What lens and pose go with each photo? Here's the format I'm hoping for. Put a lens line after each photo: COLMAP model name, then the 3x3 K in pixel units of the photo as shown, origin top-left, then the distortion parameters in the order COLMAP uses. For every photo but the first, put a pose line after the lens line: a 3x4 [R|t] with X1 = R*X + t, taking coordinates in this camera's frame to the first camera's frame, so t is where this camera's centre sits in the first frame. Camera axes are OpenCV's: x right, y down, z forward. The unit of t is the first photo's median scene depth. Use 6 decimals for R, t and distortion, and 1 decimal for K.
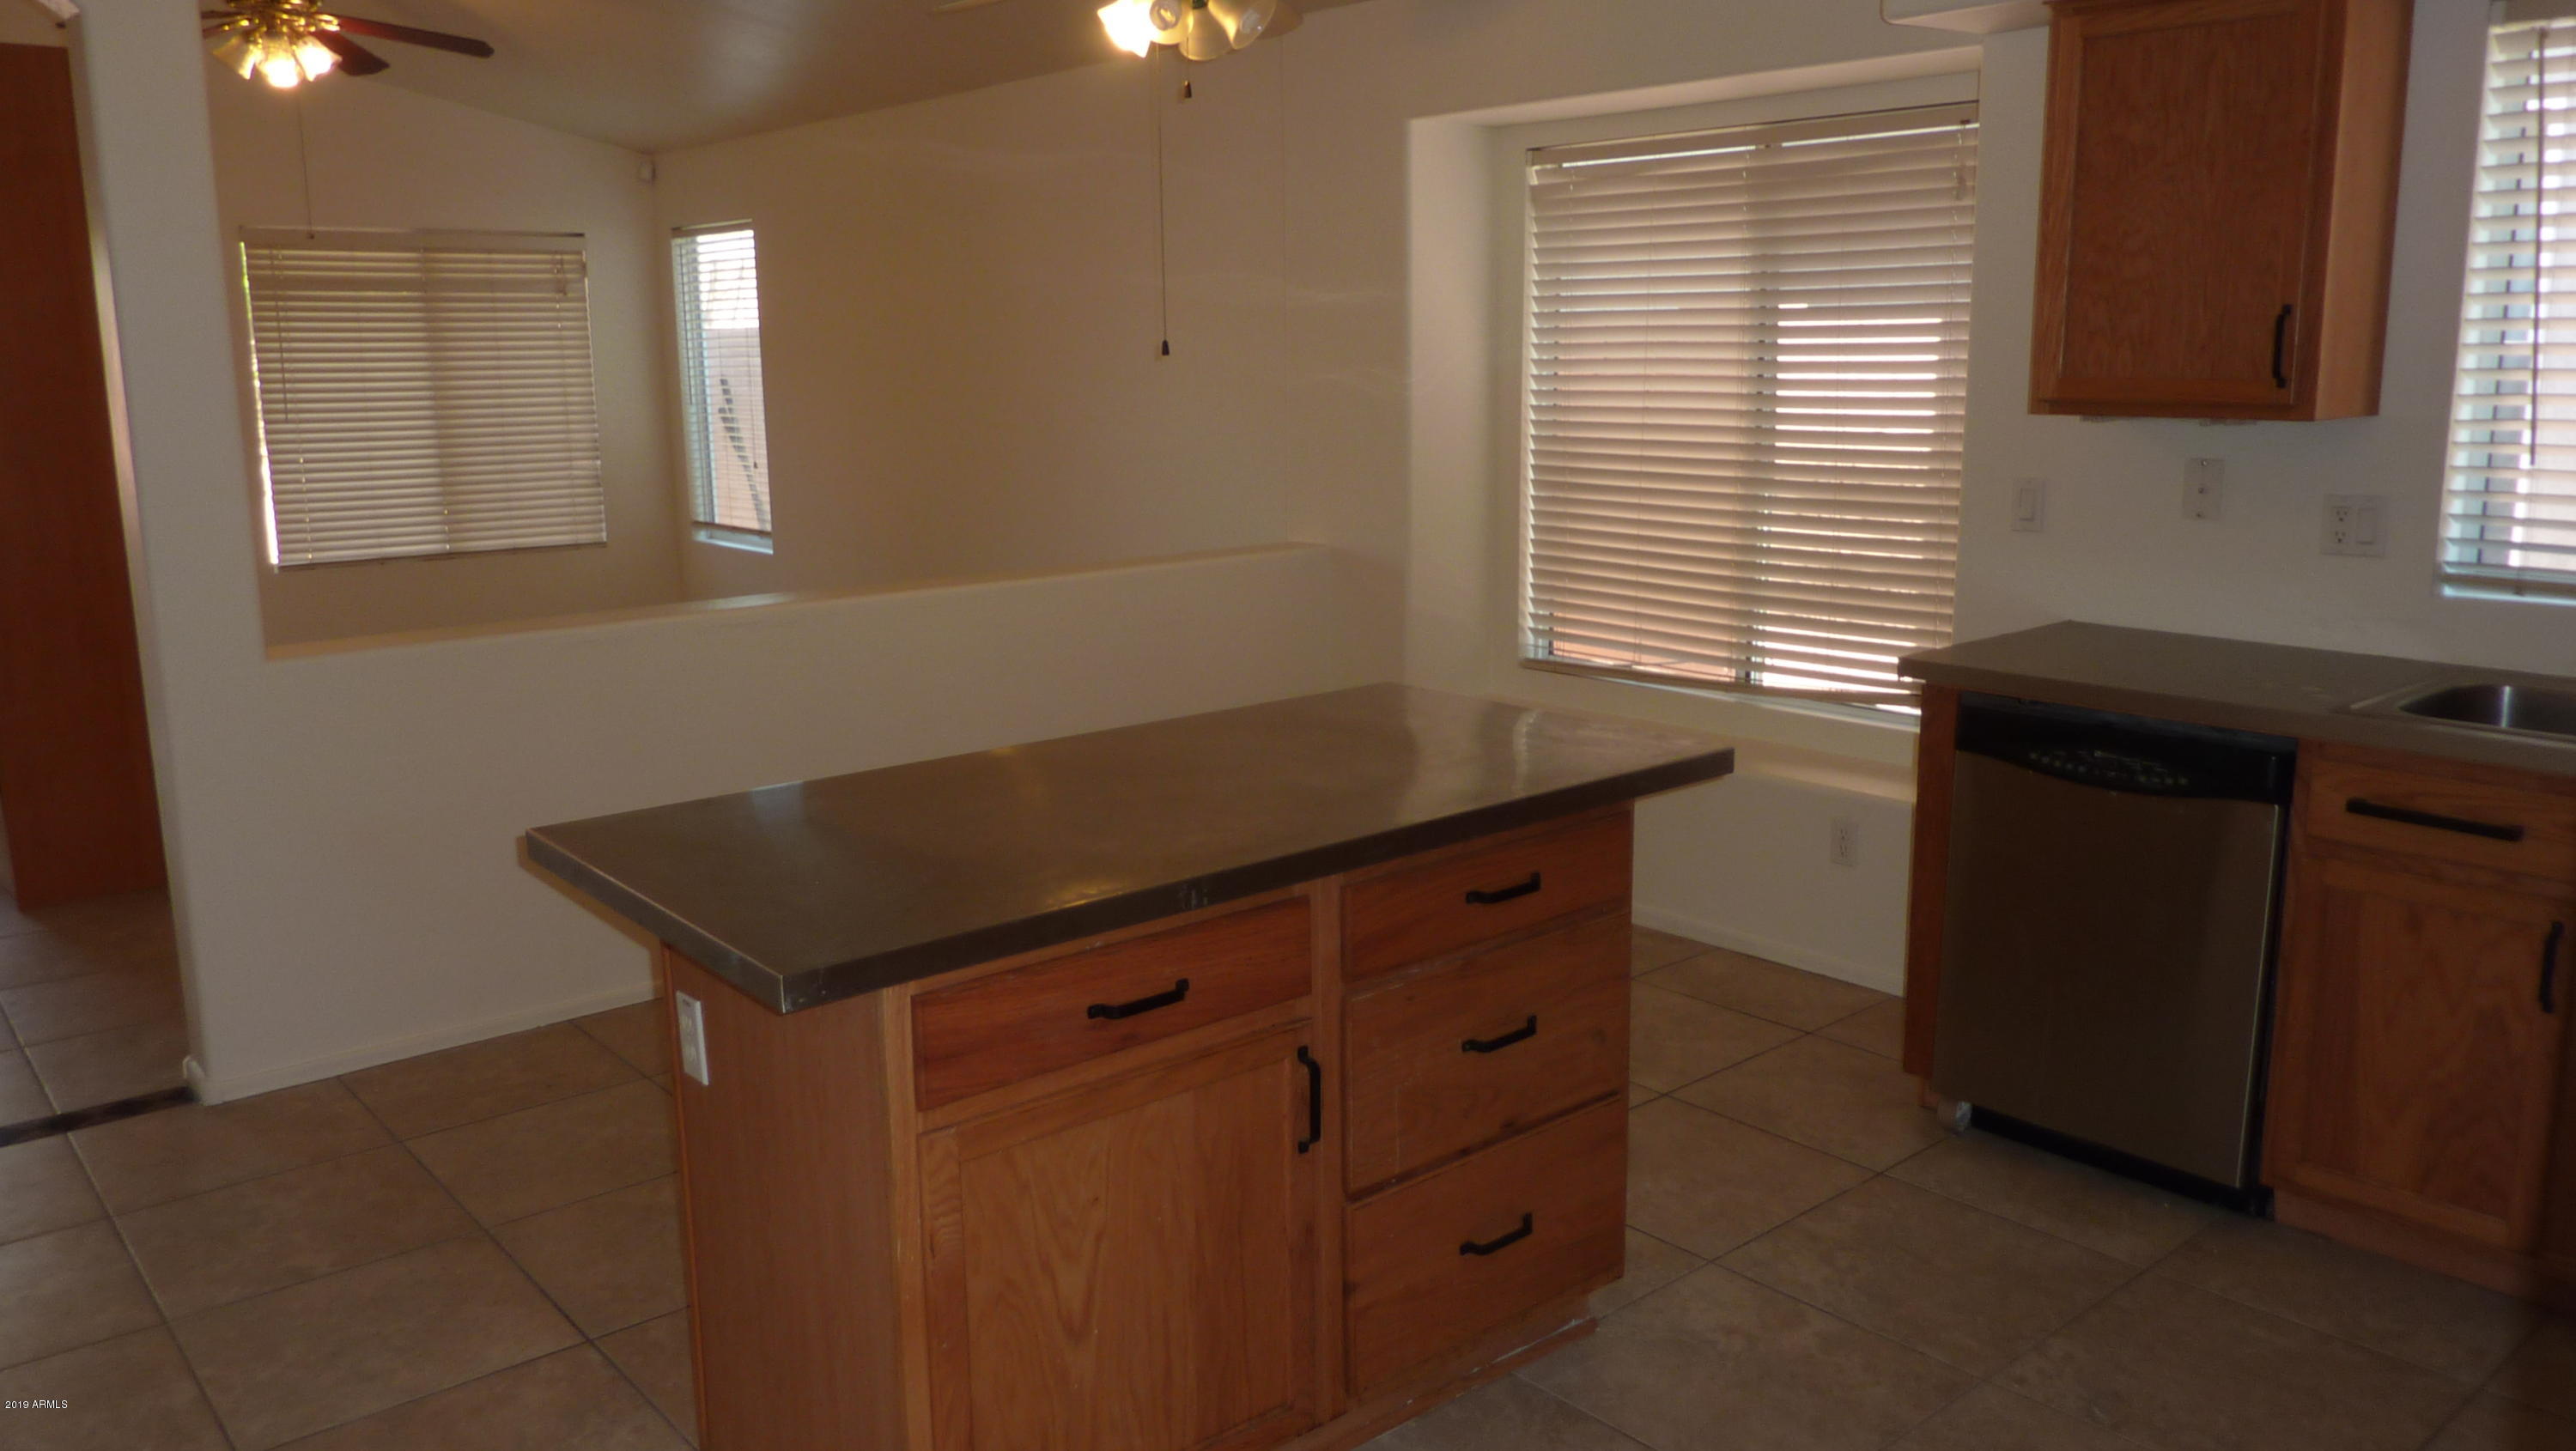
lens RADIAL K [[1936.1, 0, 1288.0], [0, 1936.1, 725.5], [0, 0, 1]] dist [-0.004869, -0.005795]
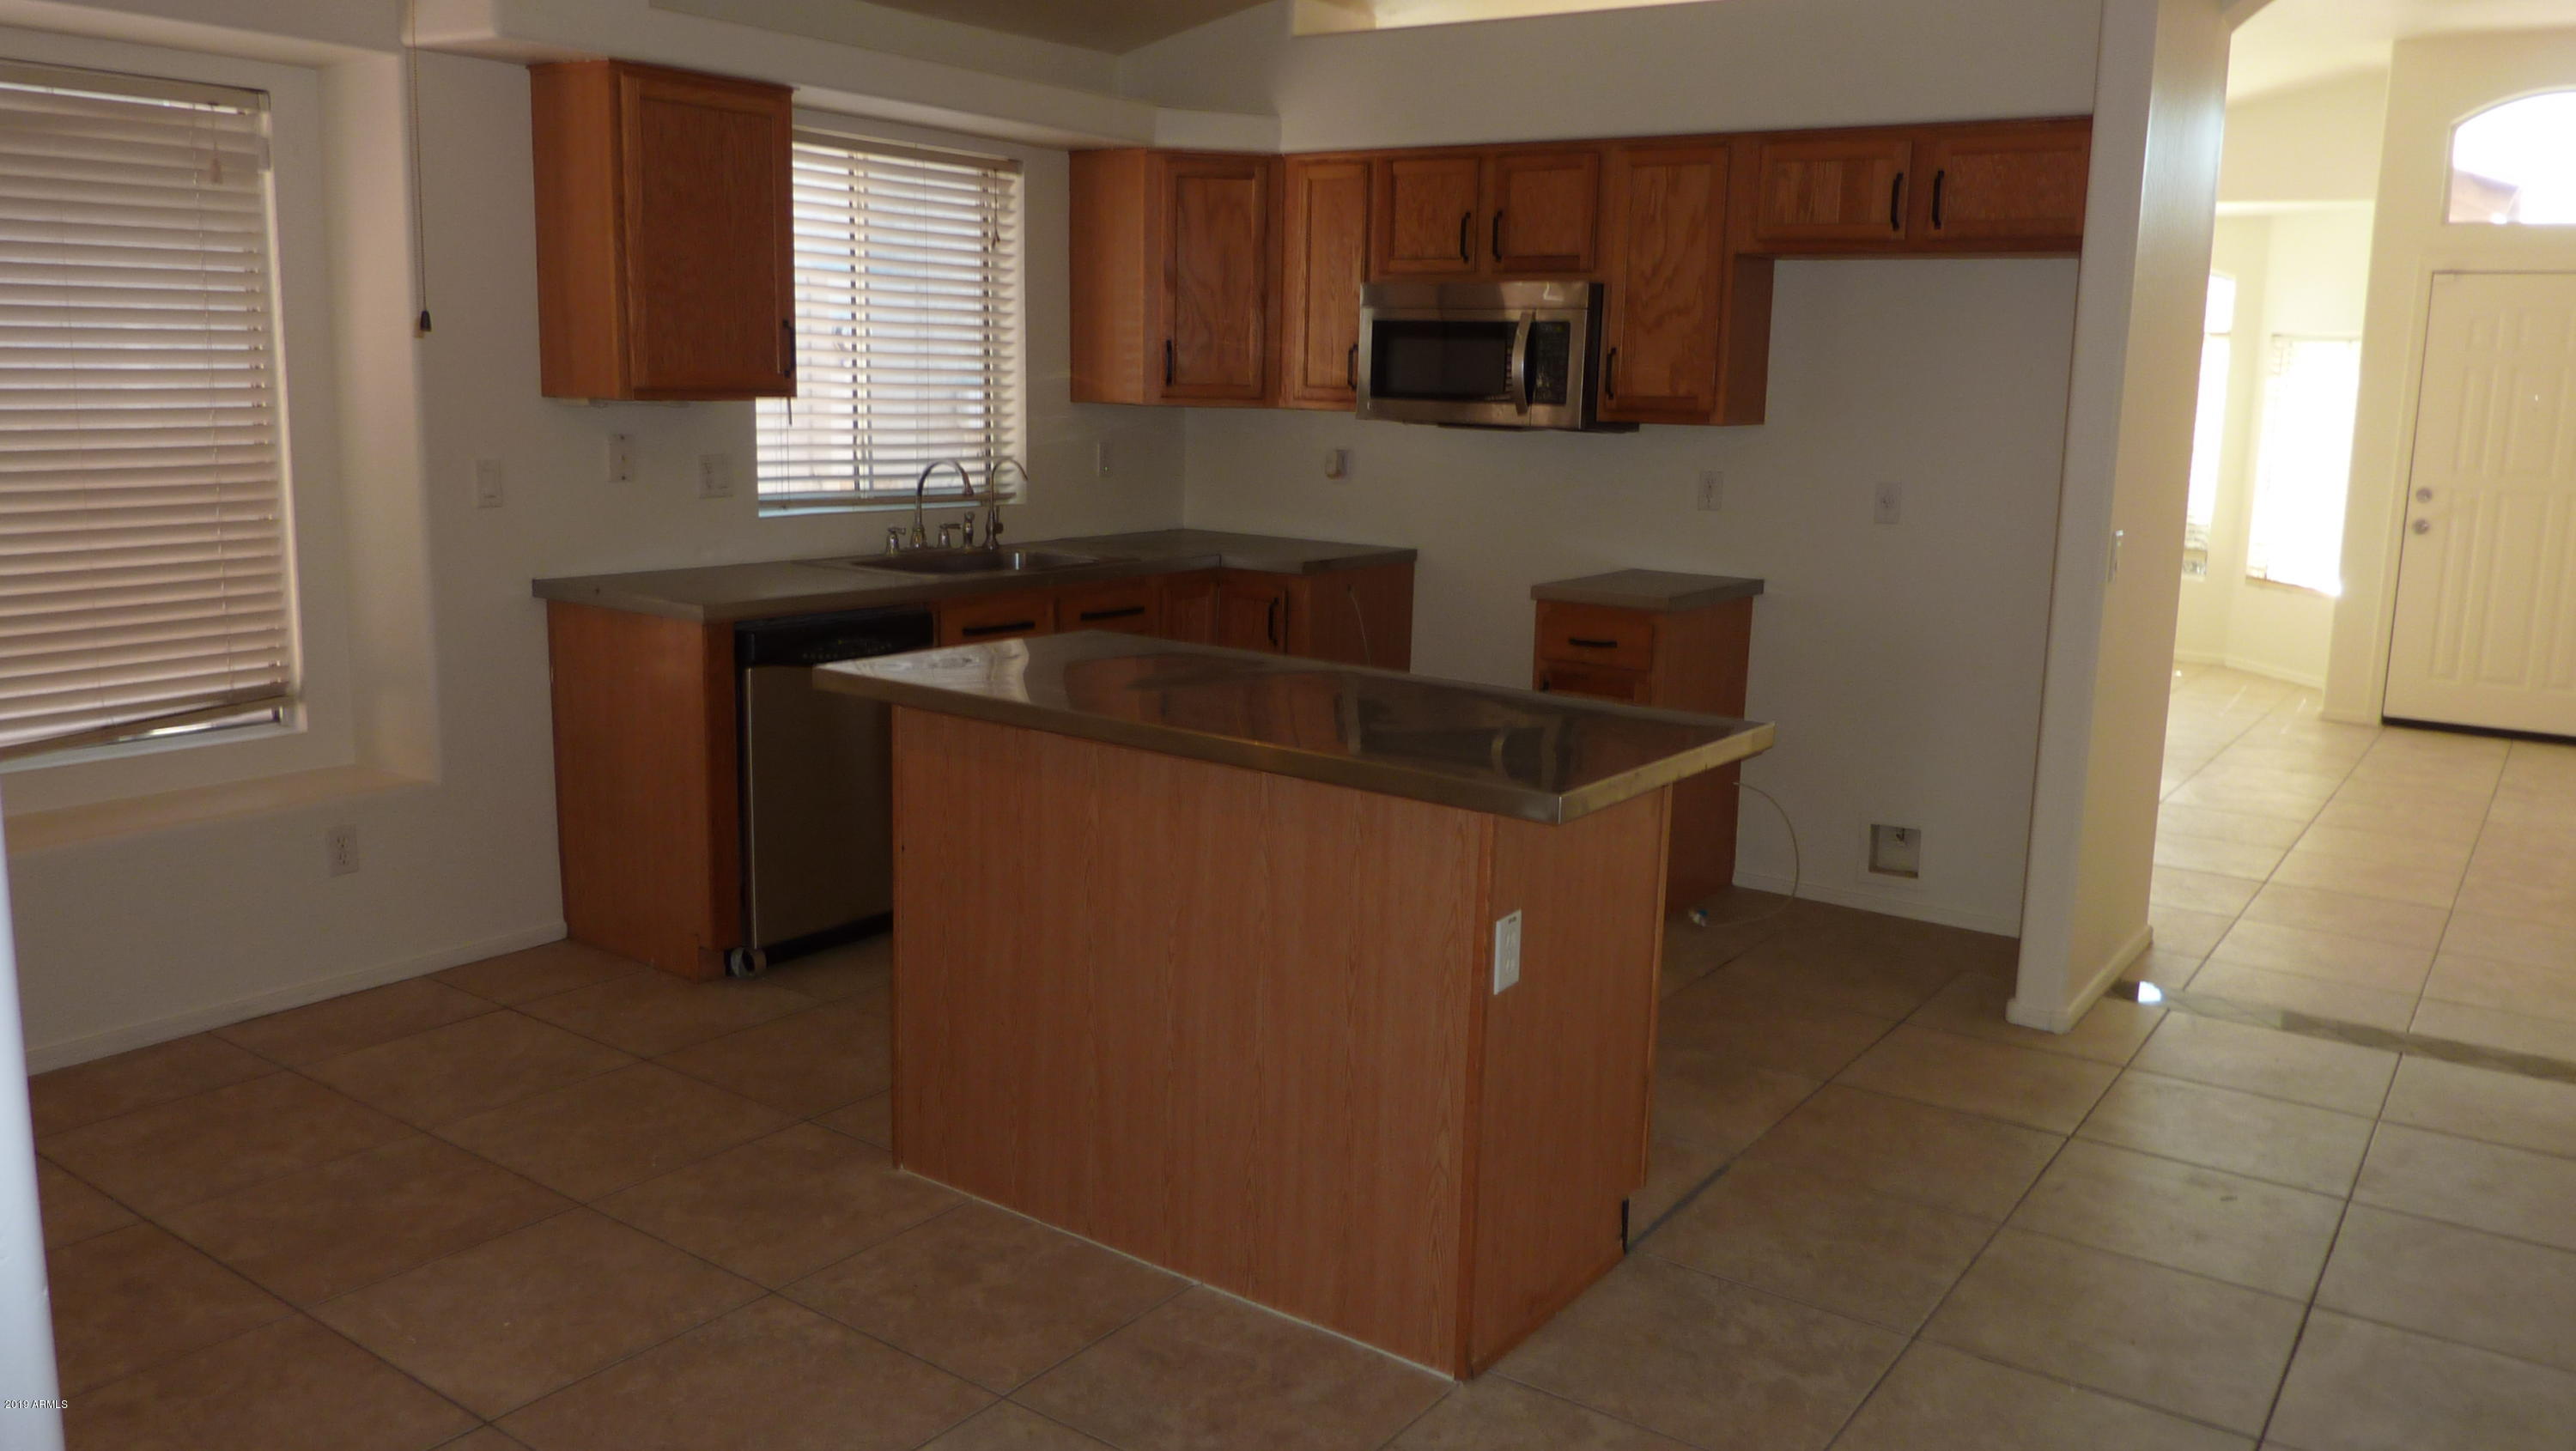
lens RADIAL K [[1936.1, 0, 1288.0], [0, 1936.1, 725.5], [0, 0, 1]] dist [-0.004869, -0.005795]
pose [[-0.229434, -0.169979, 0.958367, -0.812230], [0.168256, 0.962883, 0.211060, -0.134734], [-0.958671, 0.209675, -0.192319, 0.788794]]
